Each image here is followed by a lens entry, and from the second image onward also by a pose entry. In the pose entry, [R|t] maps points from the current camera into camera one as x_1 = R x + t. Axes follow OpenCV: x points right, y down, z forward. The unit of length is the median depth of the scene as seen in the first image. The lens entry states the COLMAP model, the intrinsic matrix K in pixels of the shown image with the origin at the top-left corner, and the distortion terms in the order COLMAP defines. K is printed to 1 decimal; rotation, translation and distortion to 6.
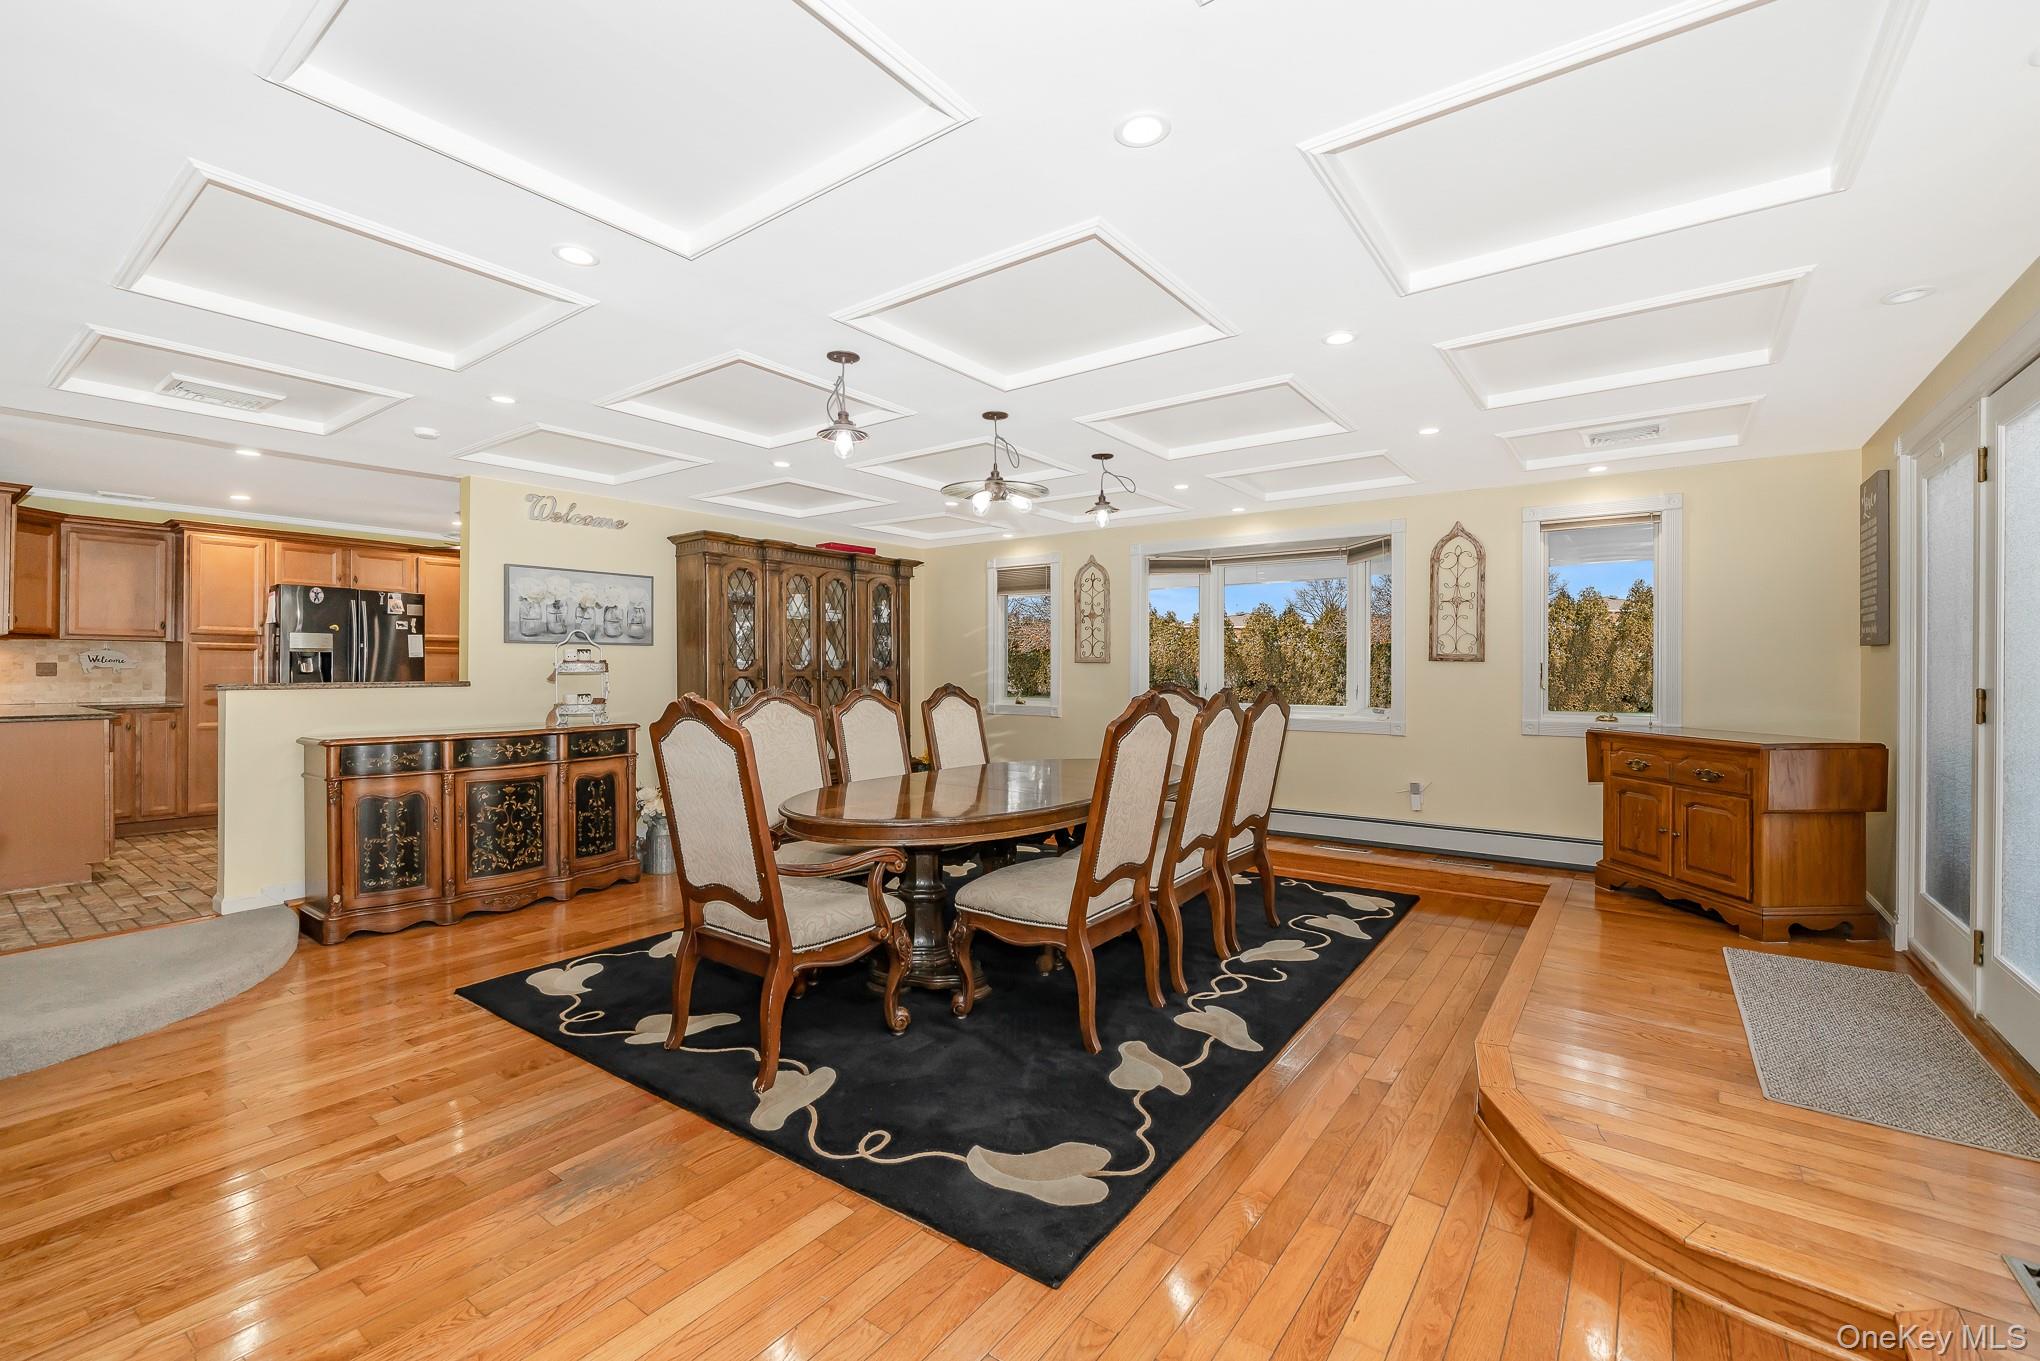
lens RADIAL K [[859.9, 0, 1020.0], [0, 859.9, 680.5], [0, 0, 1]] dist [-0.000039, 0.000088]
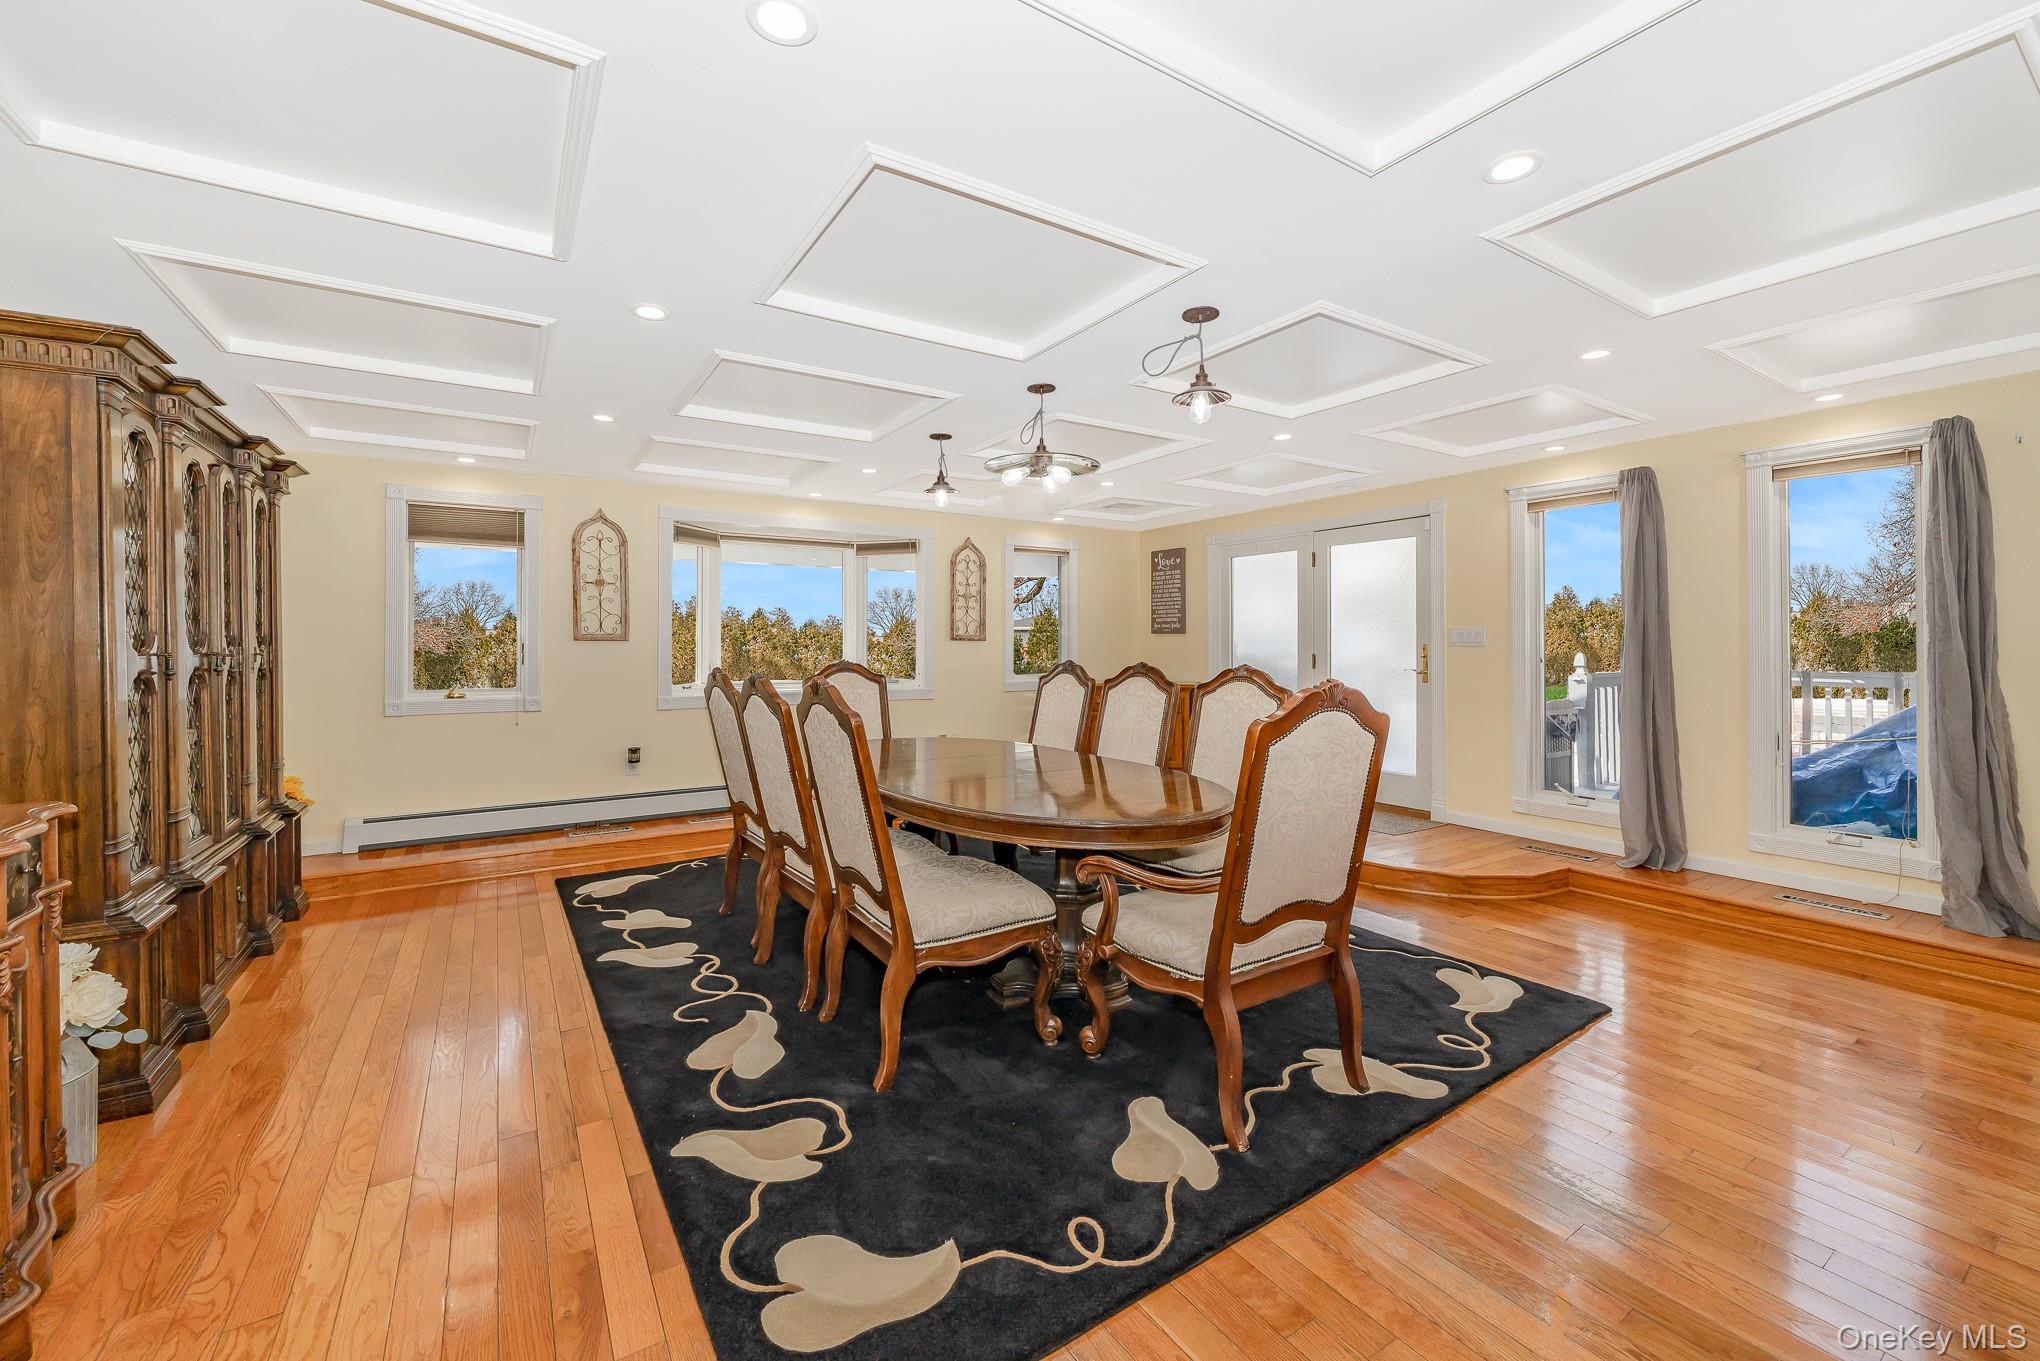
lens RADIAL K [[761.0, 0, 1012.8], [0, 761.0, 657.7], [0, 0, 1]] dist [0.002539, -0.000003]
pose [[0.386851, -0.019032, 0.921946, -0.747676], [0.015608, 0.999779, 0.014090, -0.014977], [-0.922010, 0.008939, 0.387063, 0.623716]]
